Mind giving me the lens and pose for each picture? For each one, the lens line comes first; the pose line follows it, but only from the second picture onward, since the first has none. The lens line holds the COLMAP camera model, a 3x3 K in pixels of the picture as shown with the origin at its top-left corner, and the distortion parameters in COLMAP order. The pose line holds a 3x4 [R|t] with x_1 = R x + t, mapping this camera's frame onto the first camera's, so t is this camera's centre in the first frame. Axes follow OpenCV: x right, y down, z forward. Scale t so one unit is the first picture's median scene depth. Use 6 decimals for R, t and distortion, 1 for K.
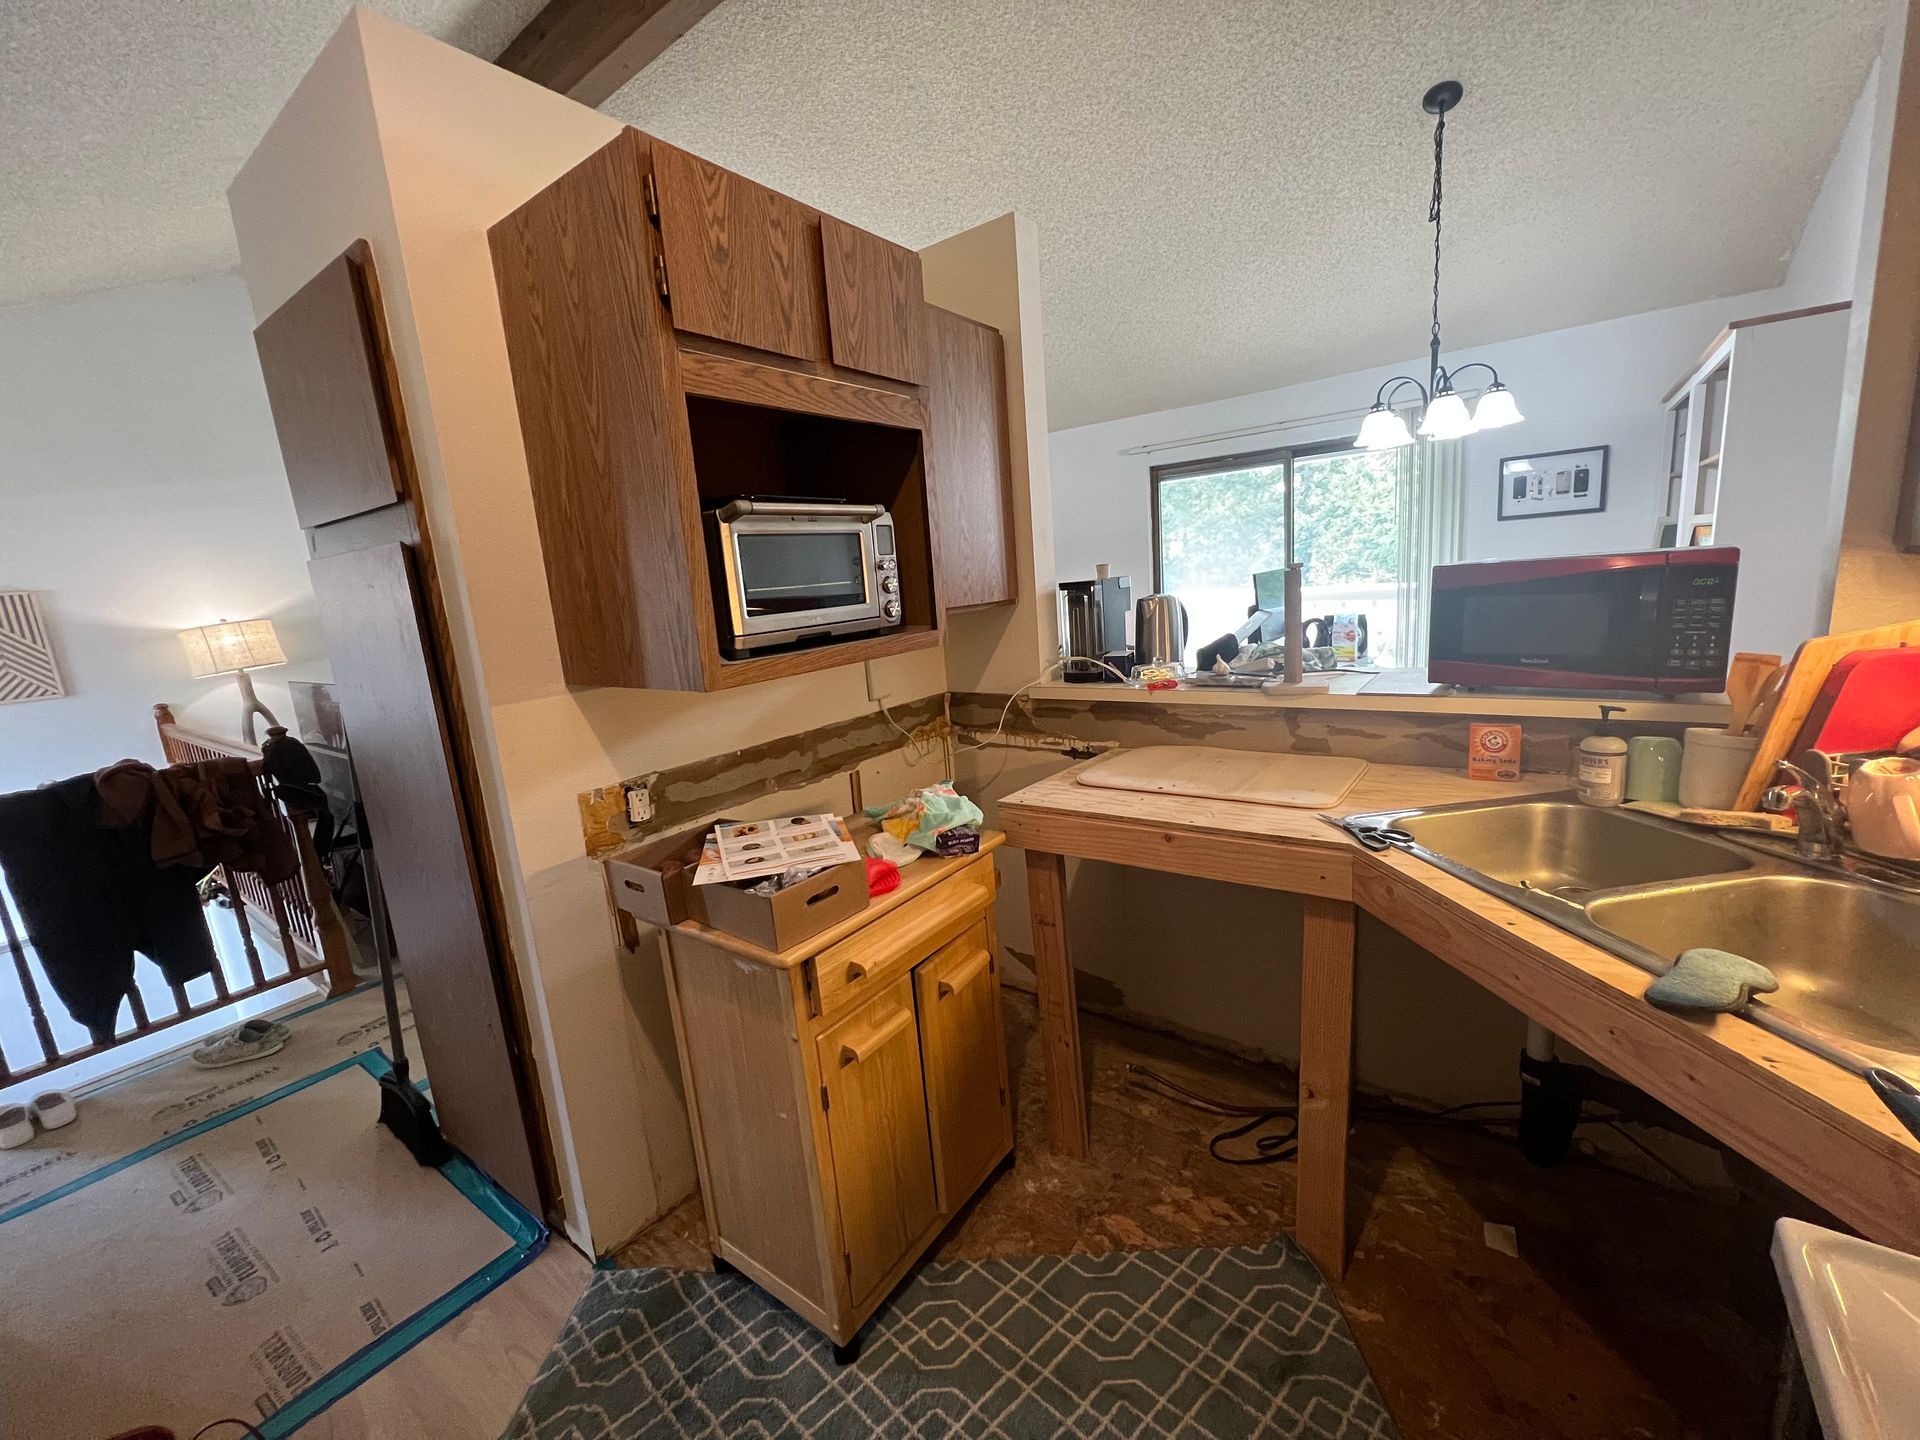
lens RADIAL K [[765.4, 0, 960.0], [0, 765.4, 720.0], [0, 0, 1]] dist [-0.000098, 0.000197]
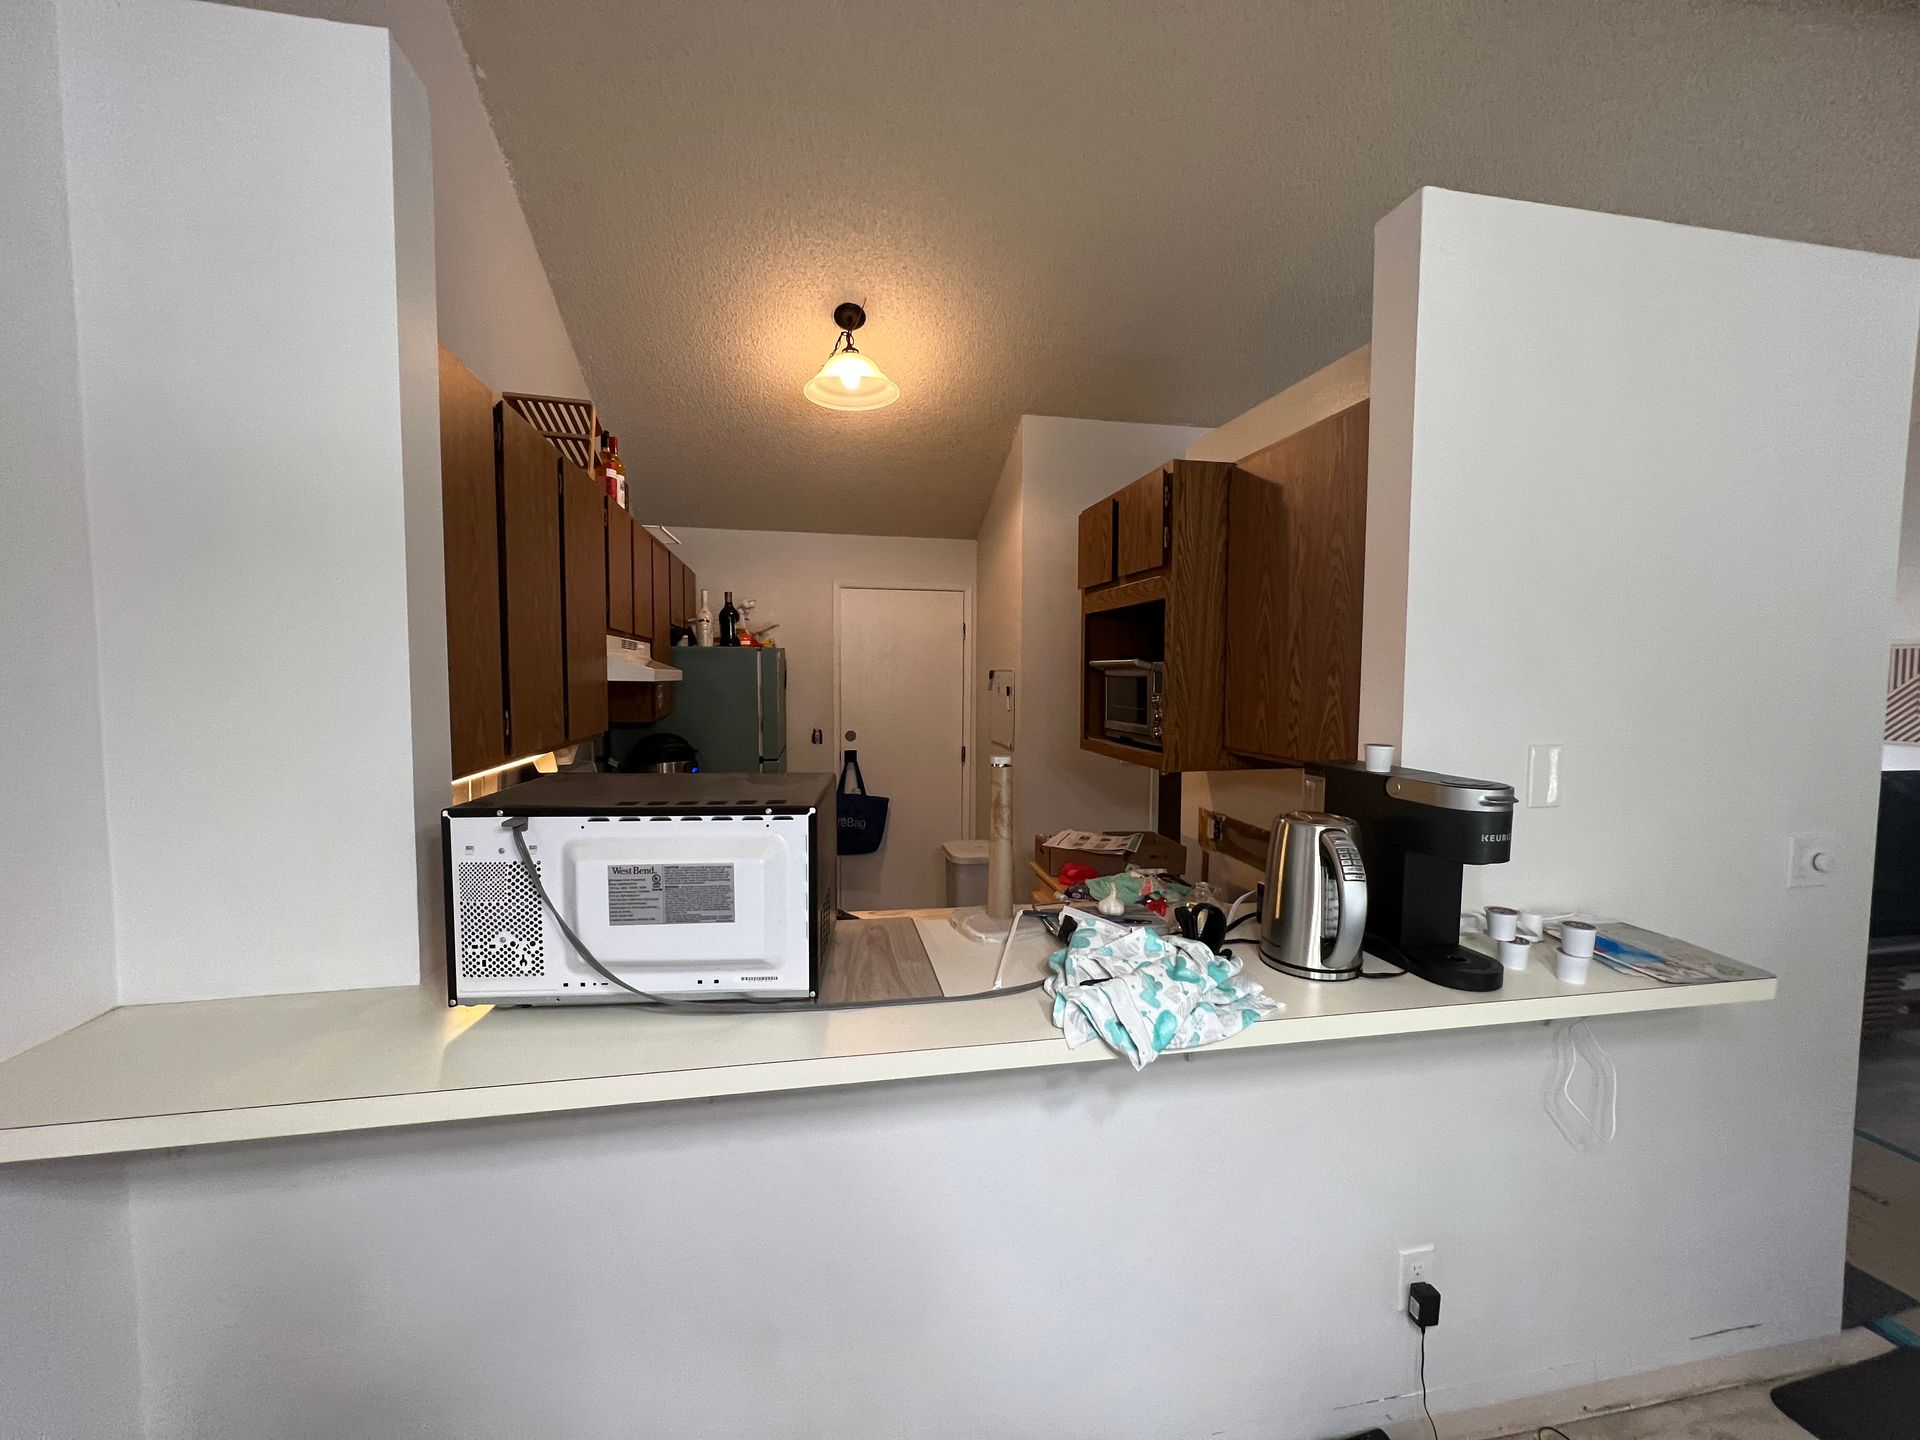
lens RADIAL K [[765.4, 0, 960.0], [0, 765.4, 720.0], [0, 0, 1]] dist [-0.000098, 0.000197]
pose [[-0.677153, 0.121667, -0.725715, 1.053500], [-0.089988, 0.965141, 0.245774, -0.444769], [0.730319, 0.231732, -0.642599, 1.538834]]
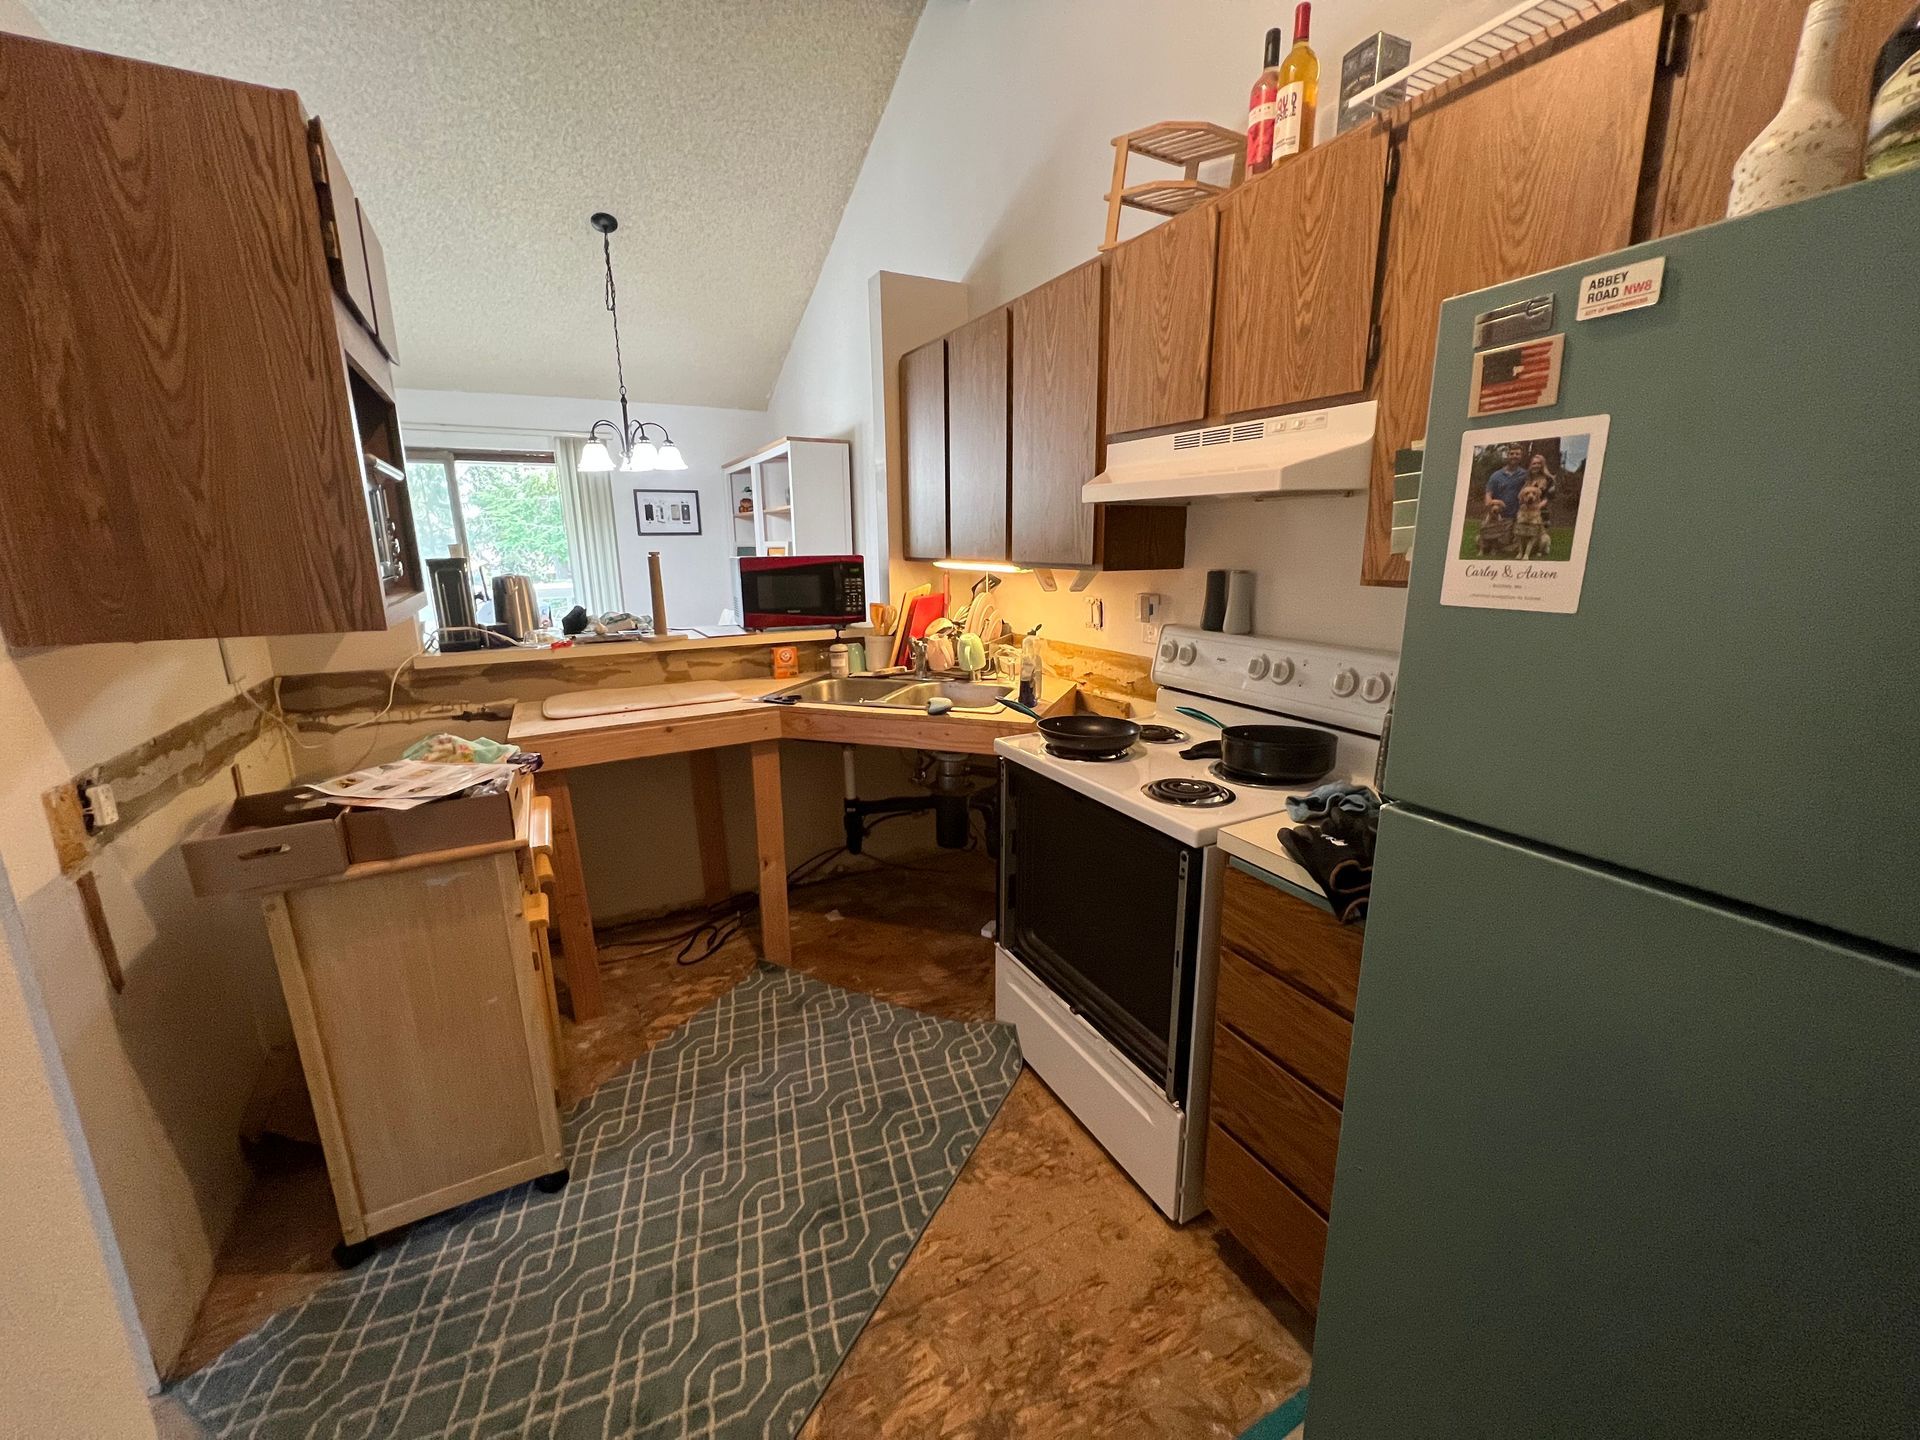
lens RADIAL K [[765.4, 0, 960.0], [0, 765.4, 720.0], [0, 0, 1]] dist [-0.000098, 0.000197]
pose [[0.423550, -0.132660, 0.896107, -0.709053], [0.146963, 0.986177, 0.076531, 0.091122], [-0.893872, 0.099280, 0.437191, -0.135002]]
